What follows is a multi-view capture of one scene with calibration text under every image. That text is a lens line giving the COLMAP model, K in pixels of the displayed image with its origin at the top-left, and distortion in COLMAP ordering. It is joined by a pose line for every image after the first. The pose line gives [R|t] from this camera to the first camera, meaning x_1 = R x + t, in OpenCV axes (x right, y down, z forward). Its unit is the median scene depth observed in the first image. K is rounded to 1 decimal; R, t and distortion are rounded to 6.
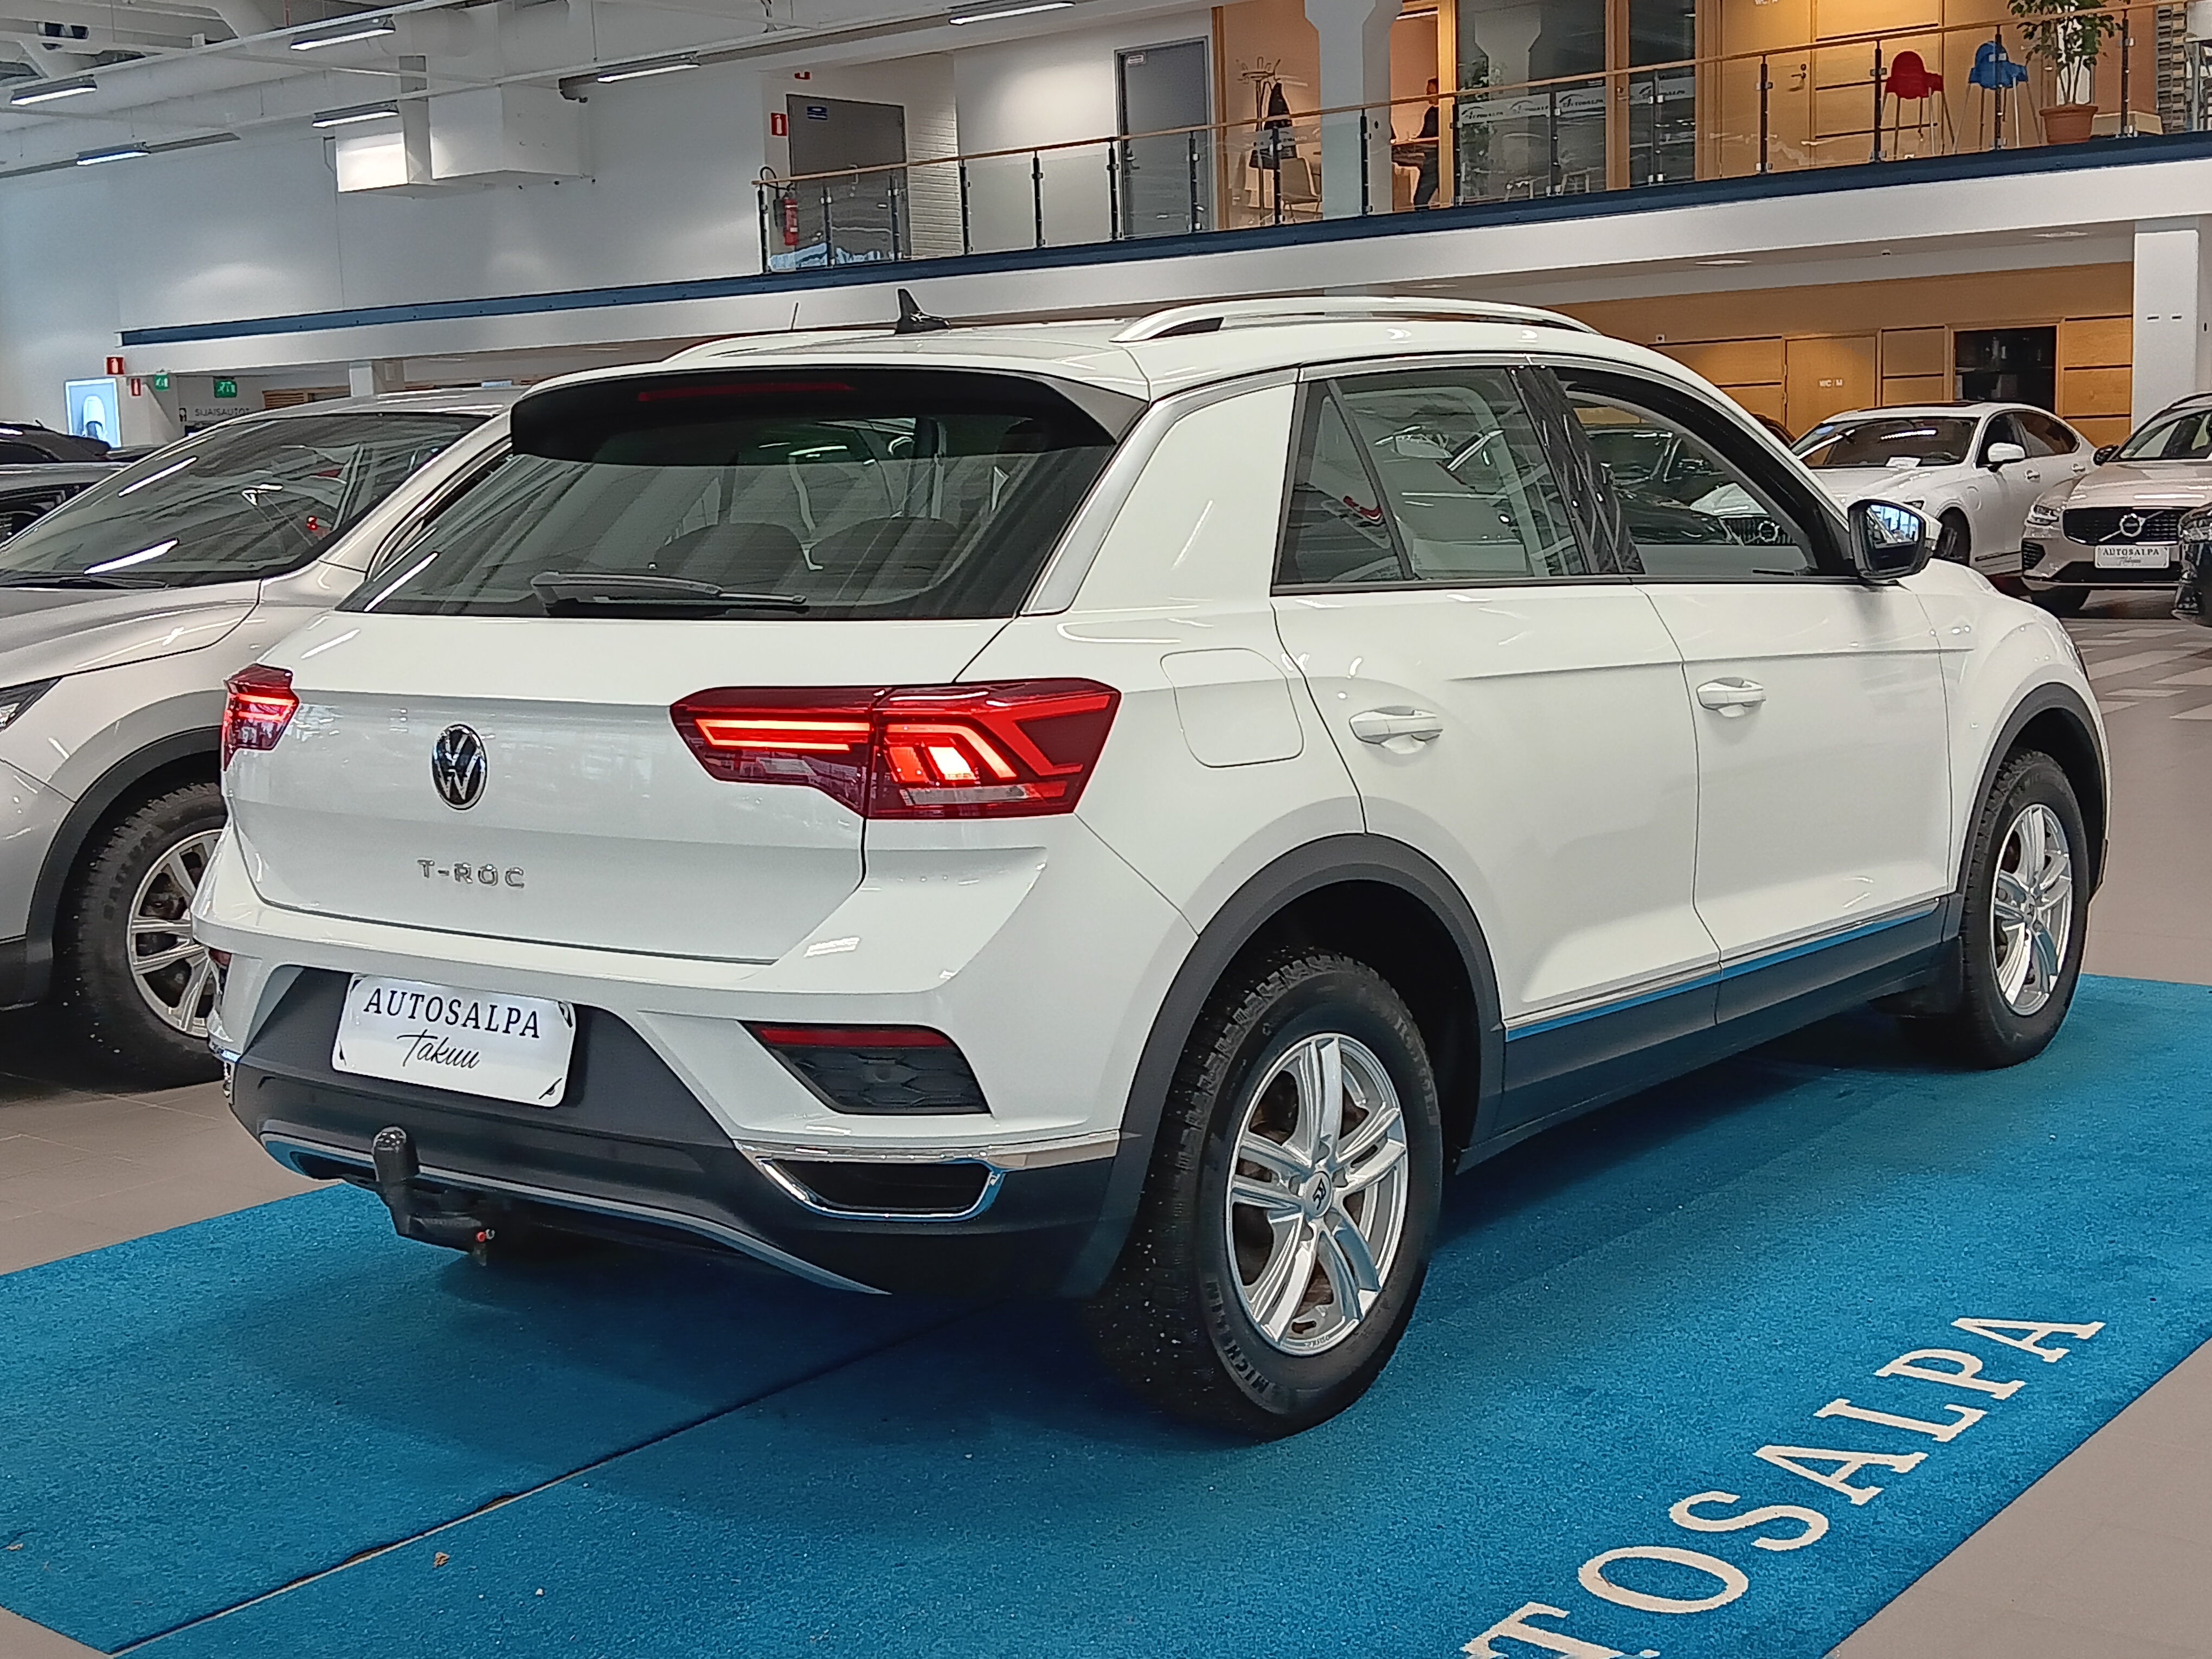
lens RADIAL K [[2802.0, 0, 1121.0], [0, 2802.0, 806.1], [0, 0, 1]] dist [0.130704, 0.000000]
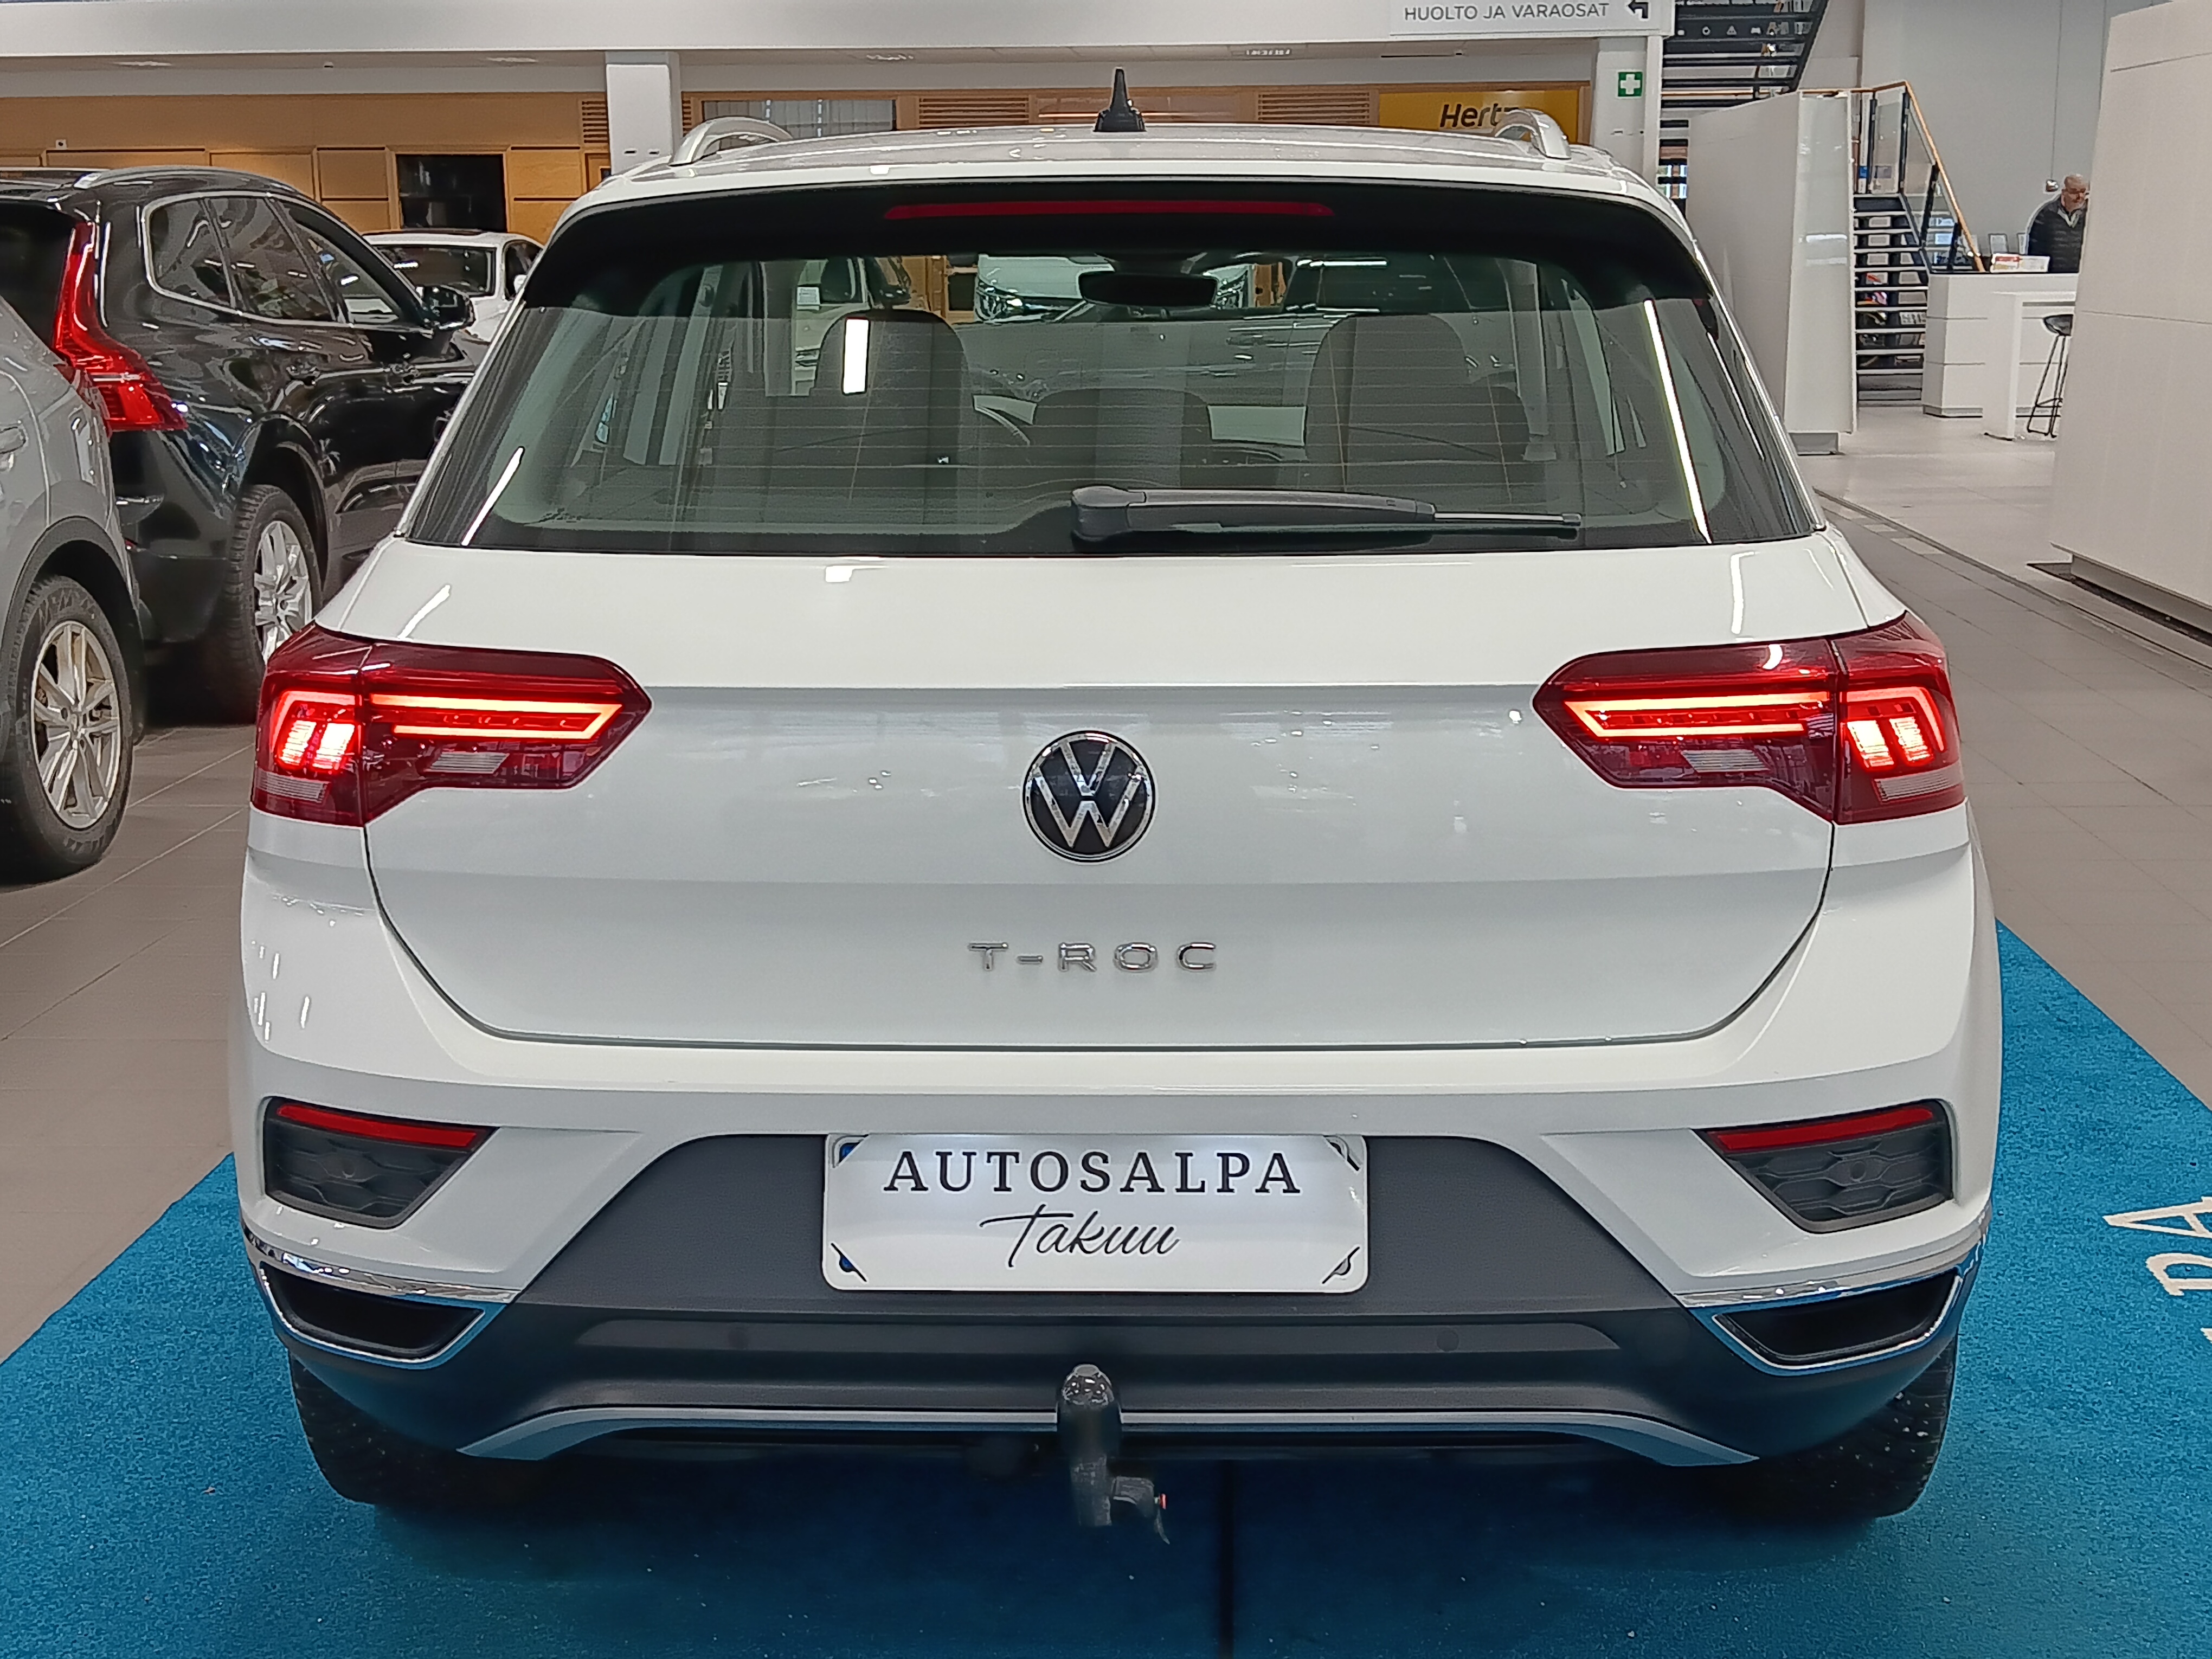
lens RADIAL K [[2802.0, 0, 1106.6], [0, 2802.0, 854.1], [0, 0, 1]] dist [0.130704, 0.000000]
pose [[0.803997, -0.101592, 0.585890, -0.613883], [0.056339, 0.993880, 0.095023, -0.062173], [-0.591958, -0.043390, 0.804800, 0.485852]]
